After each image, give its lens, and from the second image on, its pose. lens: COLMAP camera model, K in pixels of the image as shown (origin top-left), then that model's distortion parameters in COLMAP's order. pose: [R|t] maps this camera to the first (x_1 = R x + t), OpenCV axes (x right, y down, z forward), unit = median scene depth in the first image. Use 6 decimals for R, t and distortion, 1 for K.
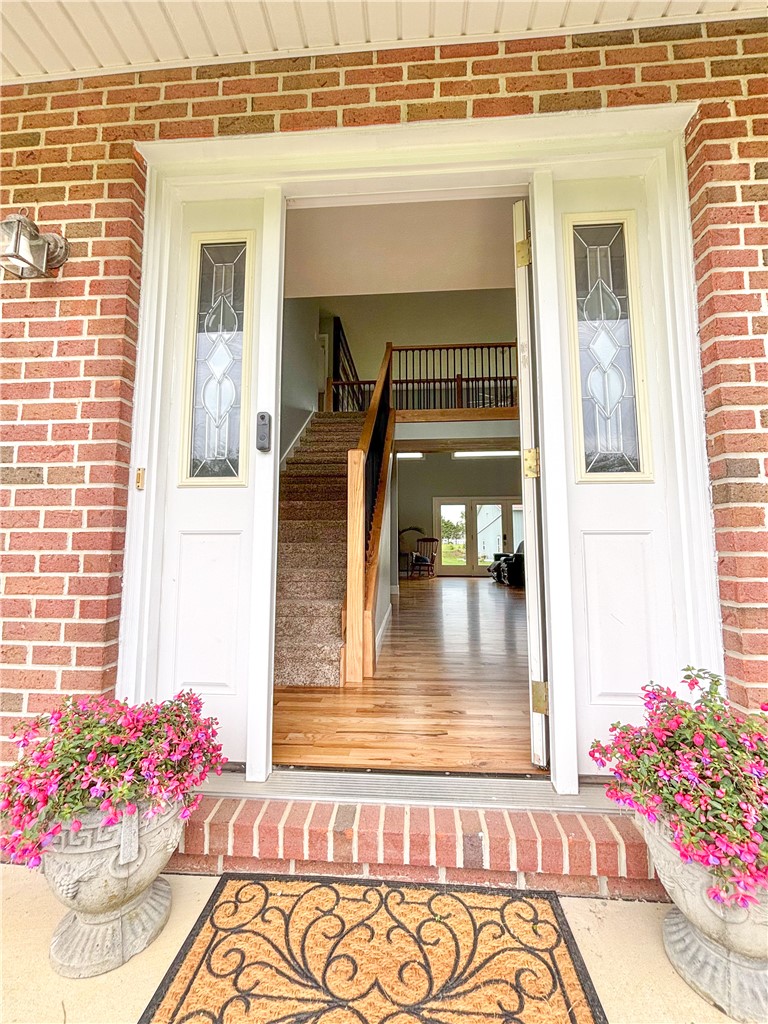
lens RADIAL K [[408.4, 0, 382.1], [0, 408.4, 513.8], [0, 0, 1]] dist [0.001066, -0.000003]
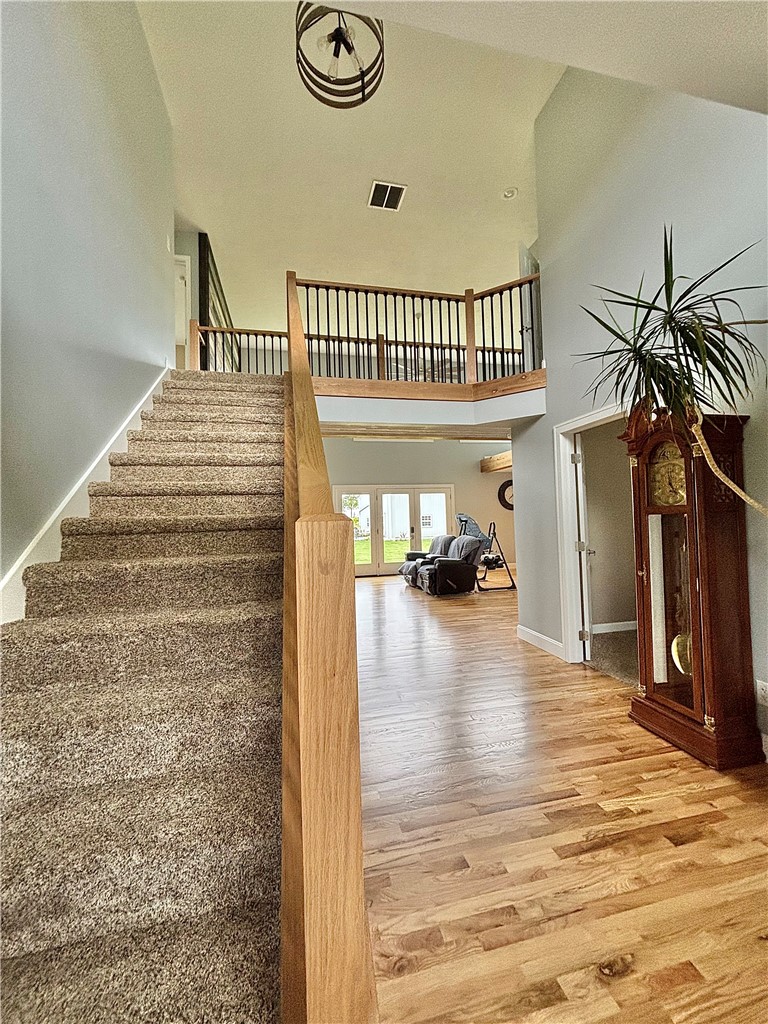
lens RADIAL K [[408.4, 0, 388.9], [0, 408.4, 512.7], [0, 0, 1]] dist [0.001066, -0.000003]
pose [[0.952418, -0.018337, 0.304242, -0.031227], [-0.002934, 0.997591, 0.069309, -0.056963], [-0.304780, -0.066904, 0.950070, 0.224996]]
